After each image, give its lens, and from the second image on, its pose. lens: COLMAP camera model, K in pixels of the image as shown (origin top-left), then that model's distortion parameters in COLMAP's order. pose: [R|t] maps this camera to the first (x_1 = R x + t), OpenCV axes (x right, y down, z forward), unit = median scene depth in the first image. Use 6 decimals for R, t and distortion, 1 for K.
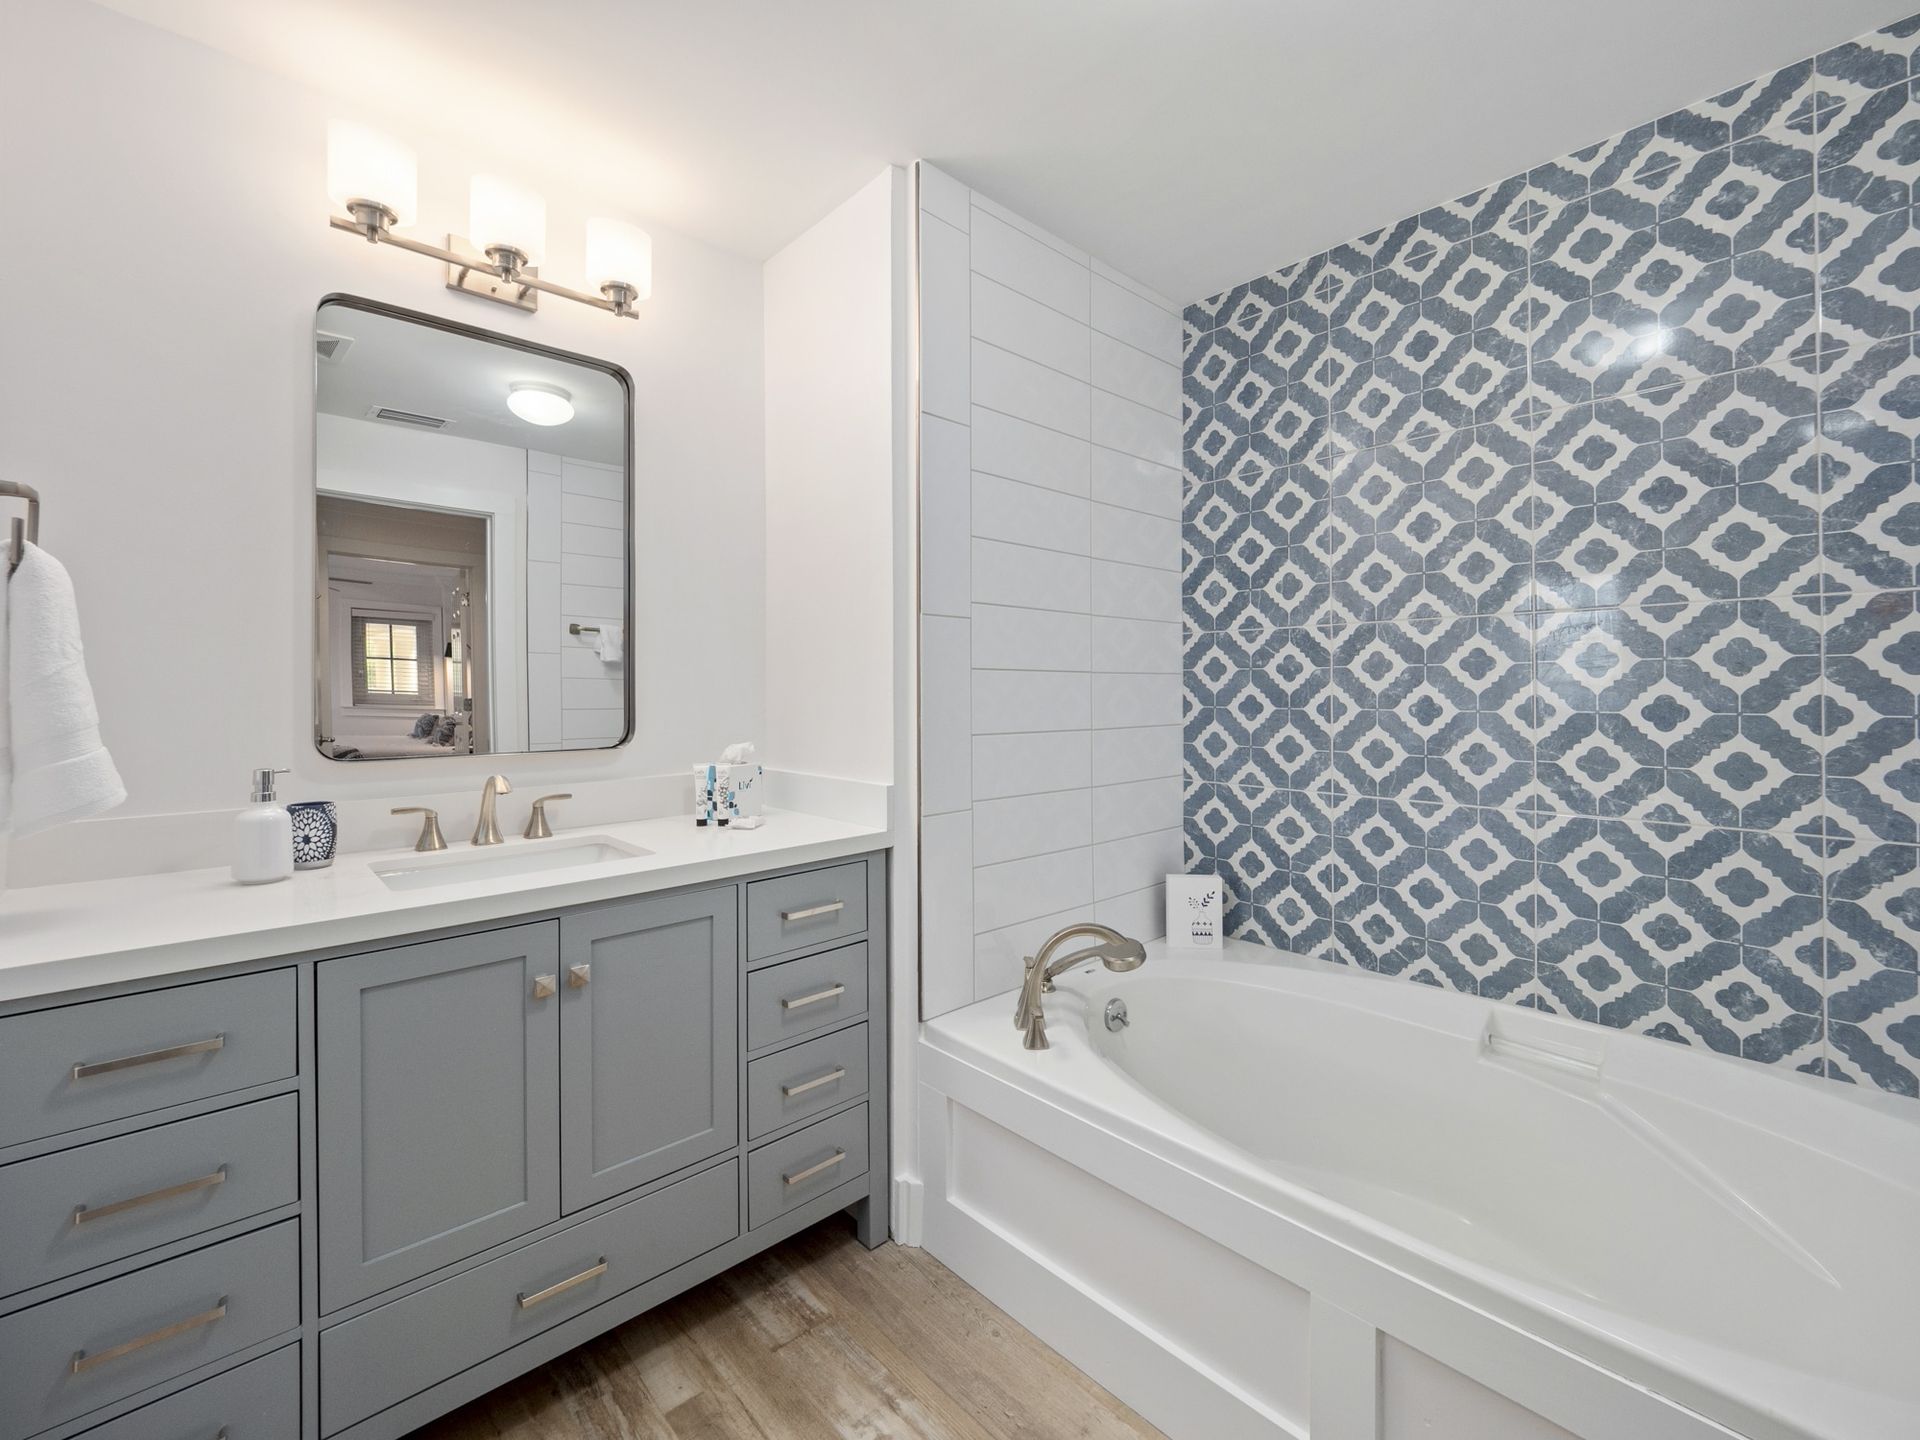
lens RADIAL K [[803.5, 0, 932.8], [0, 803.5, 669.1], [0, 0, 1]] dist [-0.009464, -0.003486]
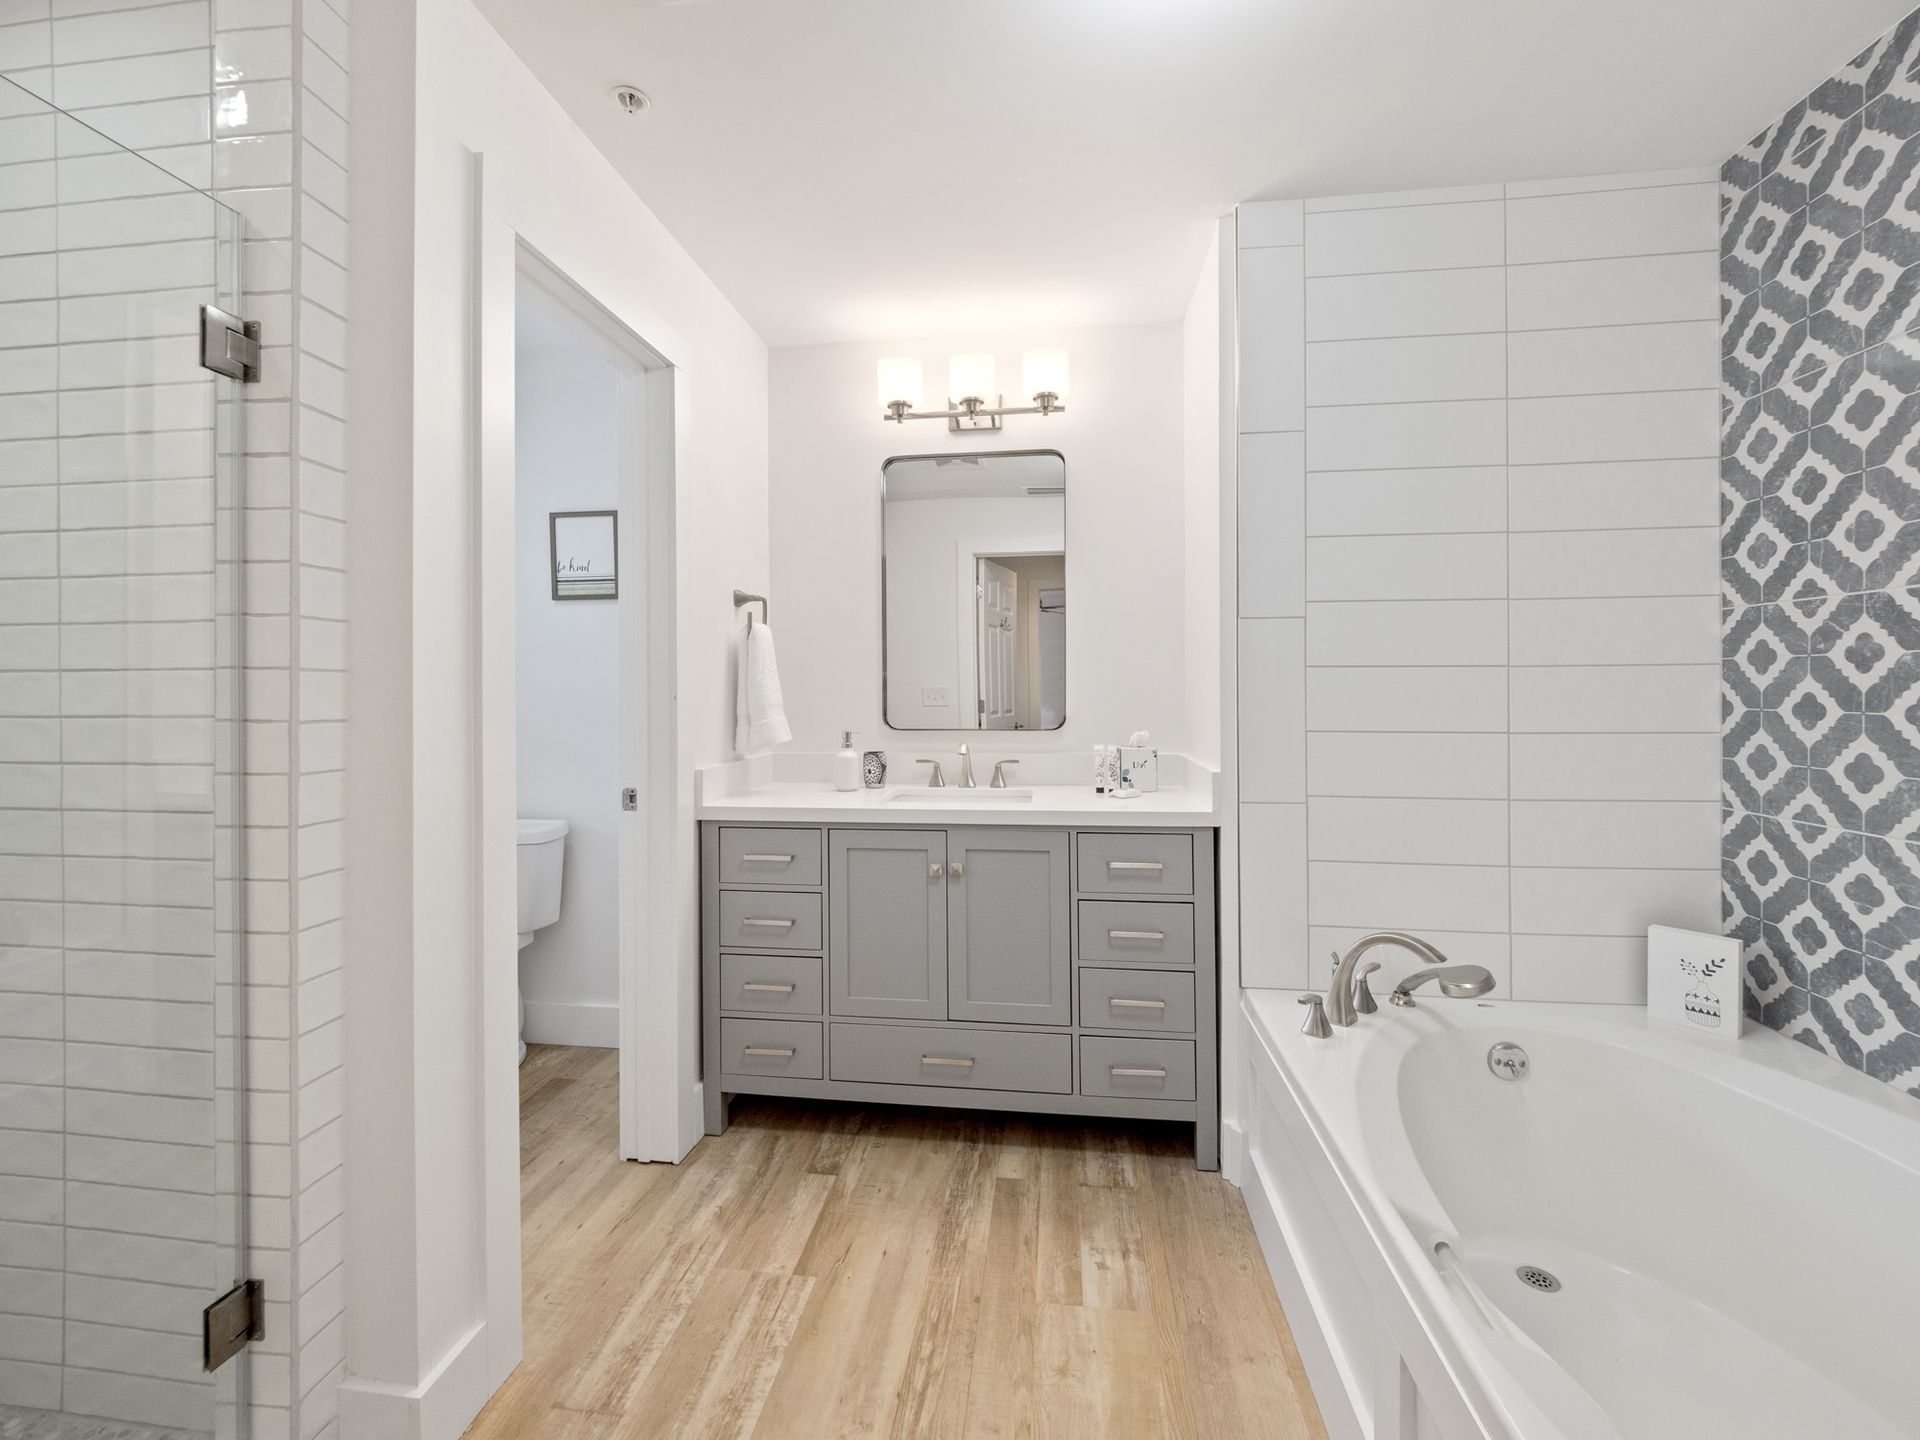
lens RADIAL K [[803.5, 0, 961.7], [0, 803.5, 667.6], [0, 0, 1]] dist [-0.009464, -0.003486]
pose [[0.644353, -0.021317, -0.764431, 0.457783], [0.021986, 0.999715, -0.009346, 0.000899], [0.764412, -0.010785, 0.644637, -0.002607]]
